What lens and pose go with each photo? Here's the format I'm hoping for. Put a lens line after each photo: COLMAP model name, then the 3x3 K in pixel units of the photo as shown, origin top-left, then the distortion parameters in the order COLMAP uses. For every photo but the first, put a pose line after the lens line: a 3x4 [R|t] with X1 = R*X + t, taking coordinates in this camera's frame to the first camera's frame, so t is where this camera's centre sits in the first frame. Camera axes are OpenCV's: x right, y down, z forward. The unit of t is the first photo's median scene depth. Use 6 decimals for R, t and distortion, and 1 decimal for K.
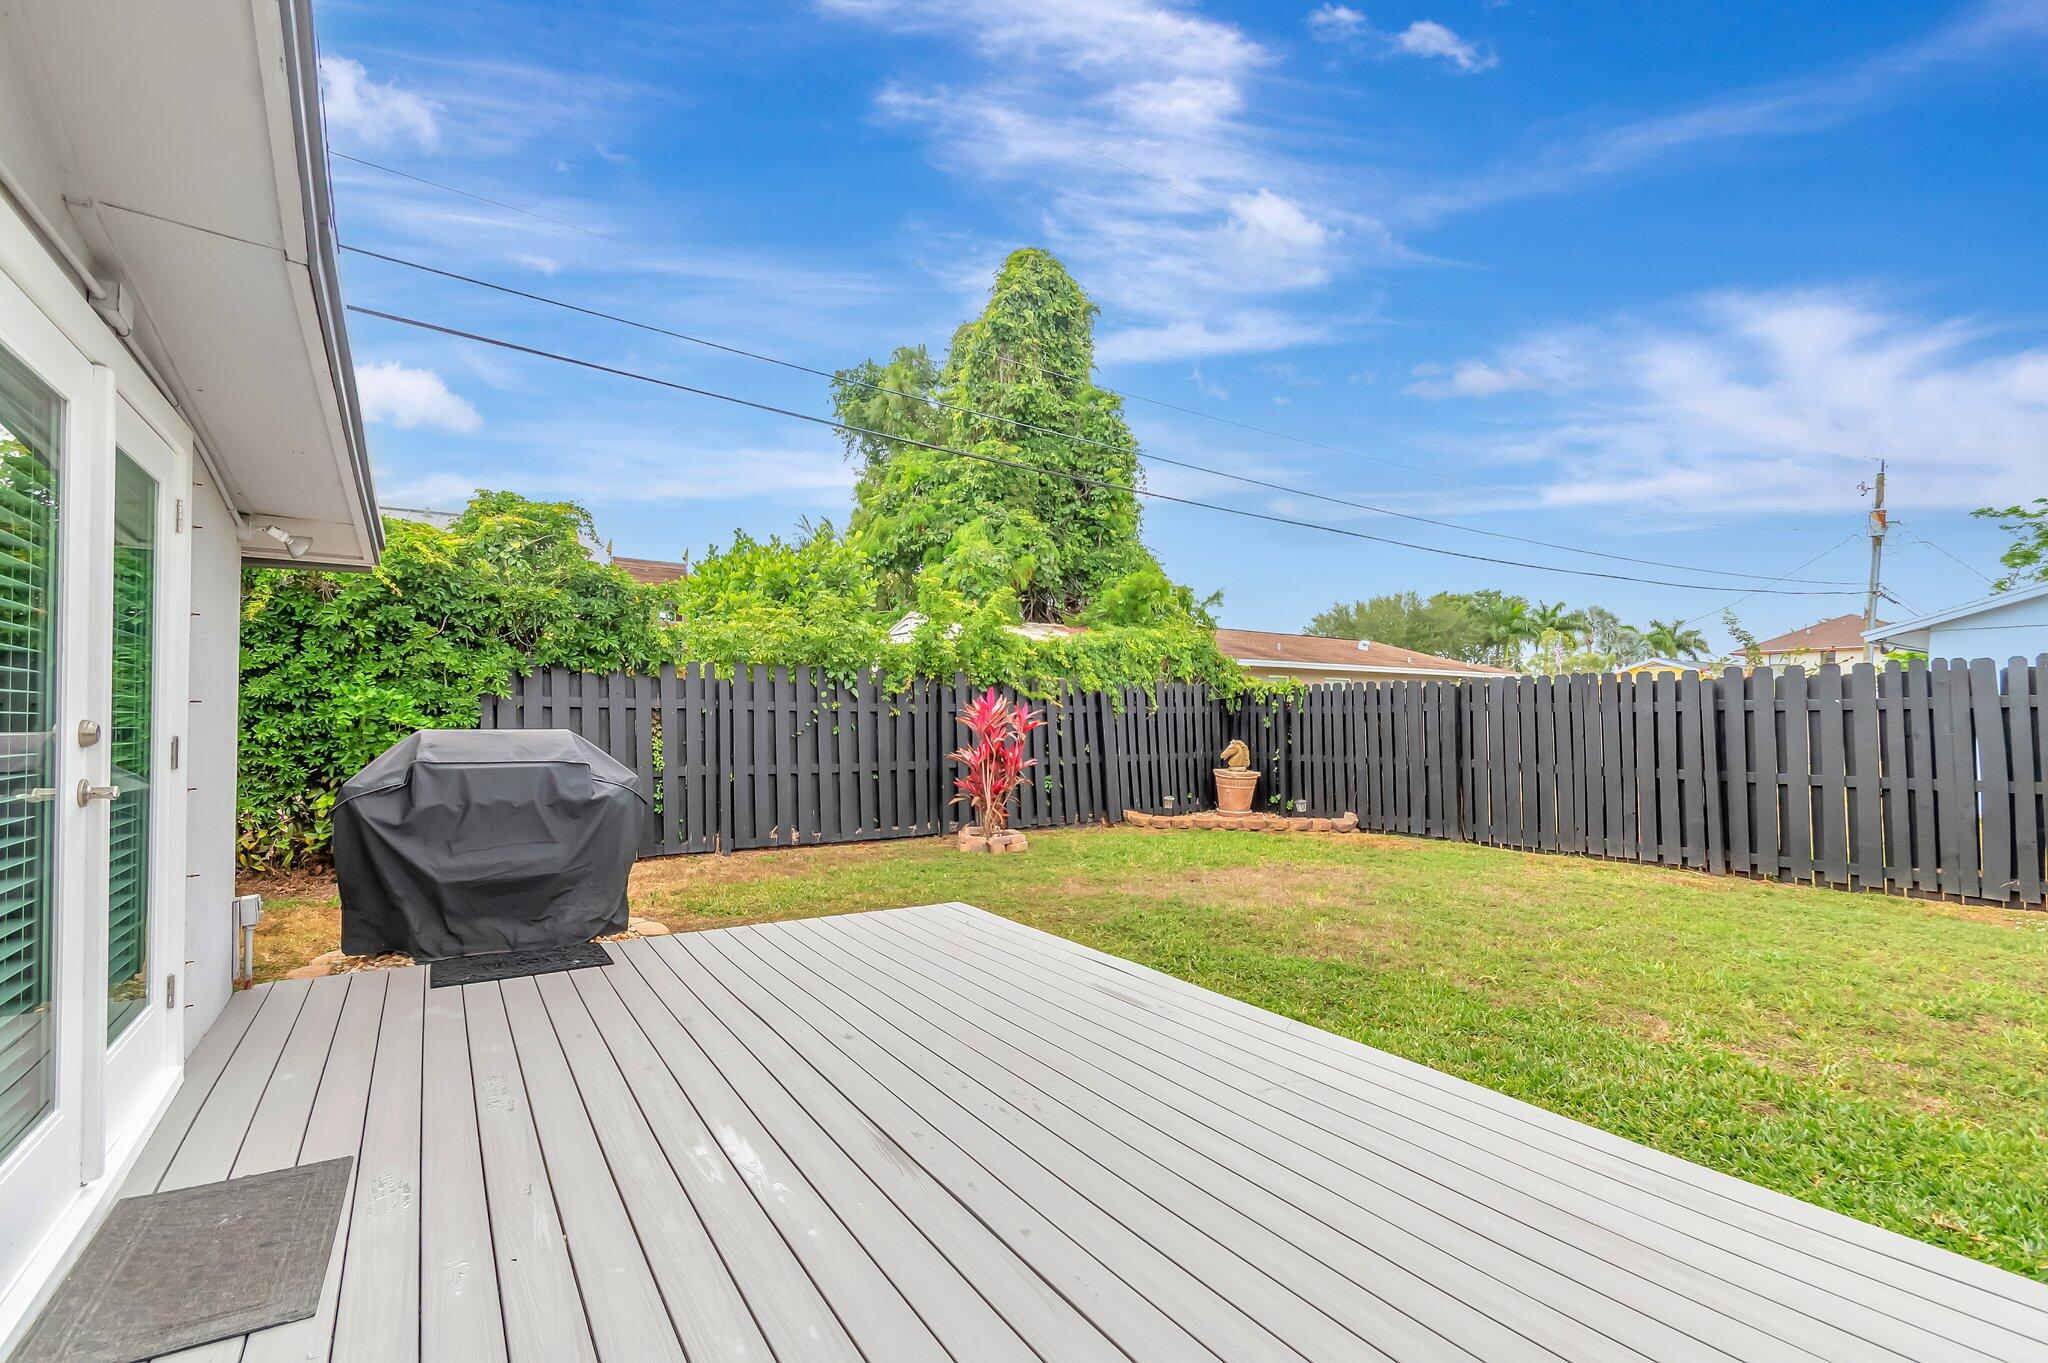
lens RADIAL K [[906.7, 0, 1024.0], [0, 906.7, 681.5], [0, 0, 1]] dist [0.003118, 0.000031]
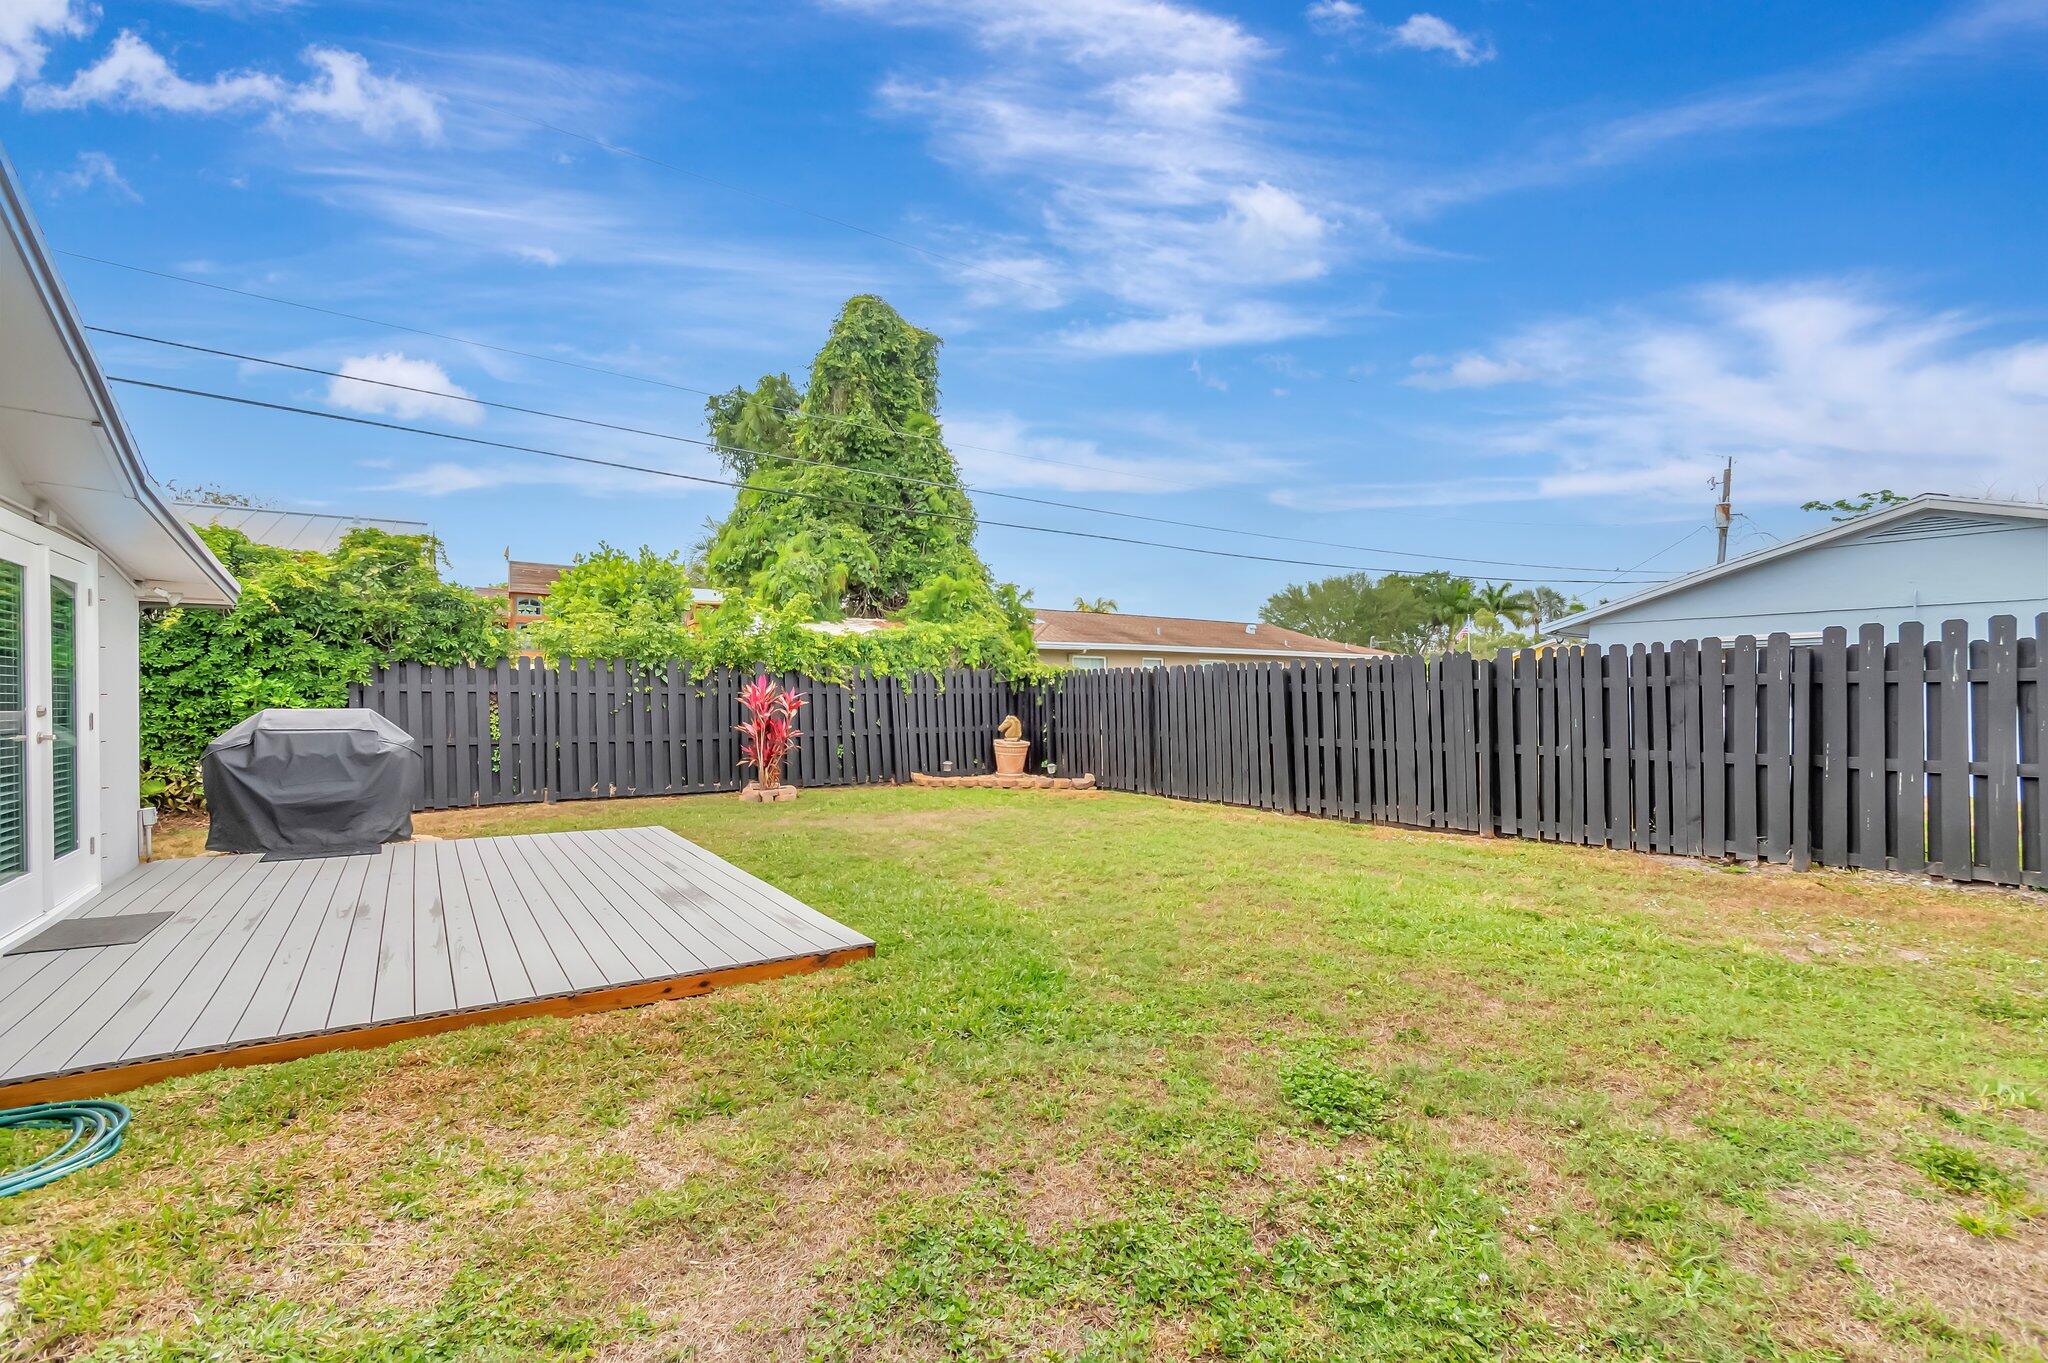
lens RADIAL K [[911.5, 0, 1024.0], [0, 911.5, 681.5], [0, 0, 1]] dist [0.013779, -0.009210]
pose [[0.999993, -0.002210, 0.003065, 0.307306], [0.002133, 0.999689, 0.024851, -0.014681], [-0.003119, -0.024844, 0.999686, -0.279005]]
